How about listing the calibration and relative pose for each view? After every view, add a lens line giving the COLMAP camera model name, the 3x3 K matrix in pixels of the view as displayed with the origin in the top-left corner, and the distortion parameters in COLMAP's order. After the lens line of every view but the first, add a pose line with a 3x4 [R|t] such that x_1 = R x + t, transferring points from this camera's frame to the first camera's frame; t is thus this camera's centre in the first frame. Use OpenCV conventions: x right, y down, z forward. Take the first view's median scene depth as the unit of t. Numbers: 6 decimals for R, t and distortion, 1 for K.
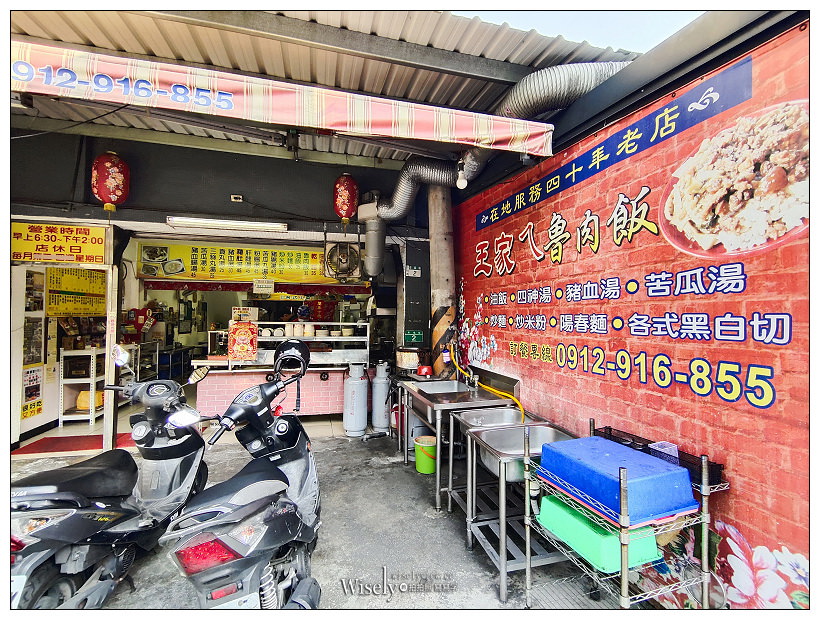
lens RADIAL K [[365.4, 0, 410.0], [0, 365.4, 310.0], [0, 0, 1]] dist [0.003423, 0.001223]
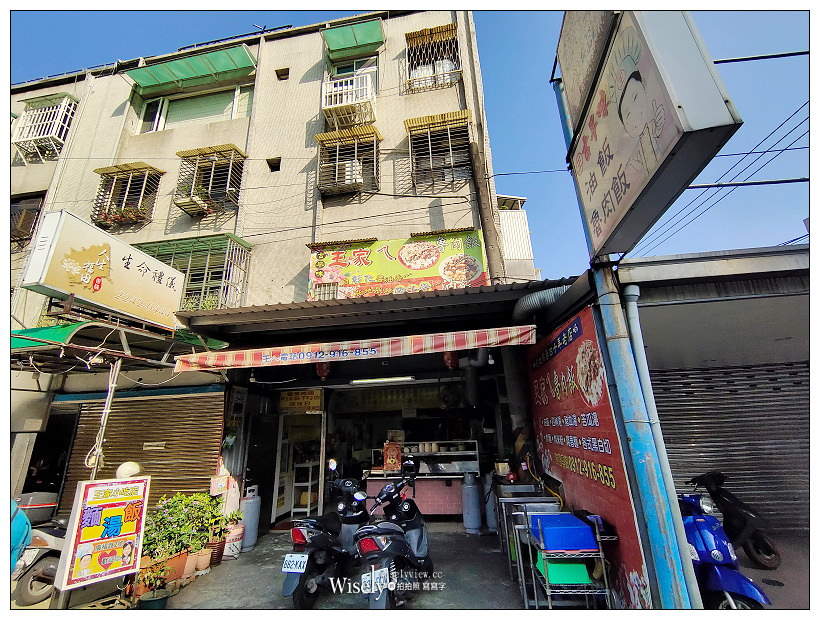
lens RADIAL K [[365.4, 0, 410.0], [0, 365.4, 310.0], [0, 0, 1]] dist [0.003423, 0.001223]
pose [[0.913992, -0.164538, -0.370871, 0.263535], [0.051642, 0.953823, -0.295897, -0.039214], [0.402432, 0.251295, 0.880284, -0.441013]]
